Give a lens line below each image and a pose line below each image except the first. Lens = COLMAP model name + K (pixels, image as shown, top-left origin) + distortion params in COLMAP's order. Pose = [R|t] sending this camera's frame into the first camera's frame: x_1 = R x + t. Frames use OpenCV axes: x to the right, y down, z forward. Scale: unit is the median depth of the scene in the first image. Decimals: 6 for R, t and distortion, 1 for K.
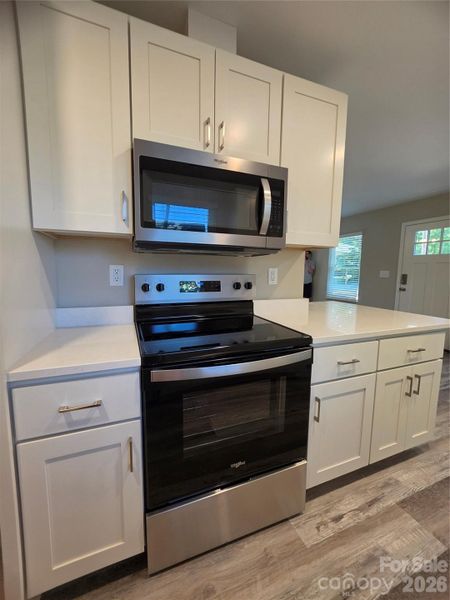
lens RADIAL K [[247.1, 0, 221.4], [0, 247.1, 296.9], [0, 0, 1]] dist [0.002321, 0.000313]
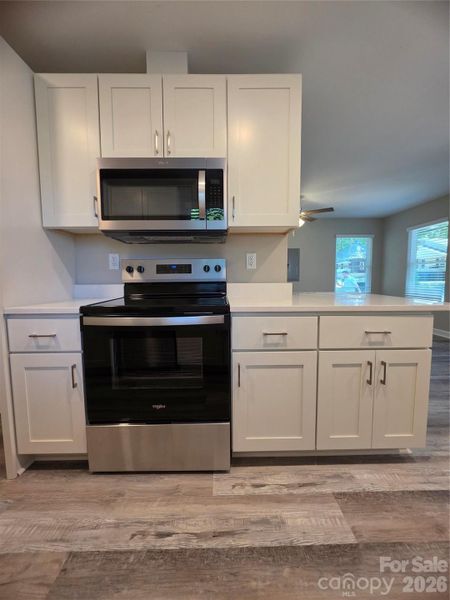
lens RADIAL K [[242.8, 0, 223.3], [0, 242.8, 296.6], [0, 0, 1]] dist [-0.001160, -0.000090]
pose [[0.934933, 0.010367, -0.354672, 0.659188], [-0.021356, 0.999405, -0.027083, 0.140477], [0.354180, 0.032895, 0.934598, -0.012610]]
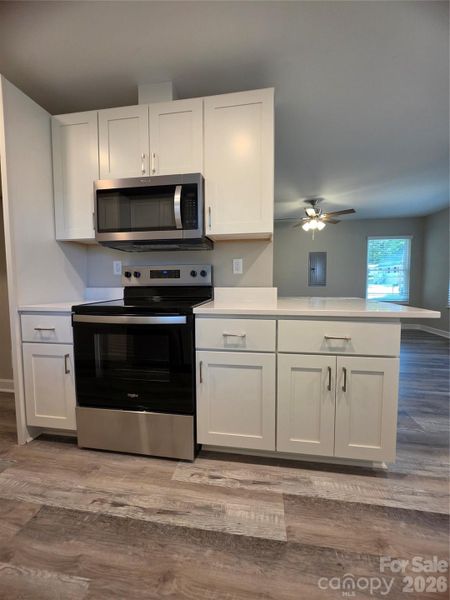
lens RADIAL K [[242.8, 0, 223.3], [0, 242.8, 296.6], [0, 0, 1]] dist [-0.001160, -0.000090]
pose [[0.861799, 0.016020, -0.506996, 0.996715], [-0.041679, 0.998358, -0.039300, 0.137261], [0.505534, 0.055000, 0.861052, 0.054359]]
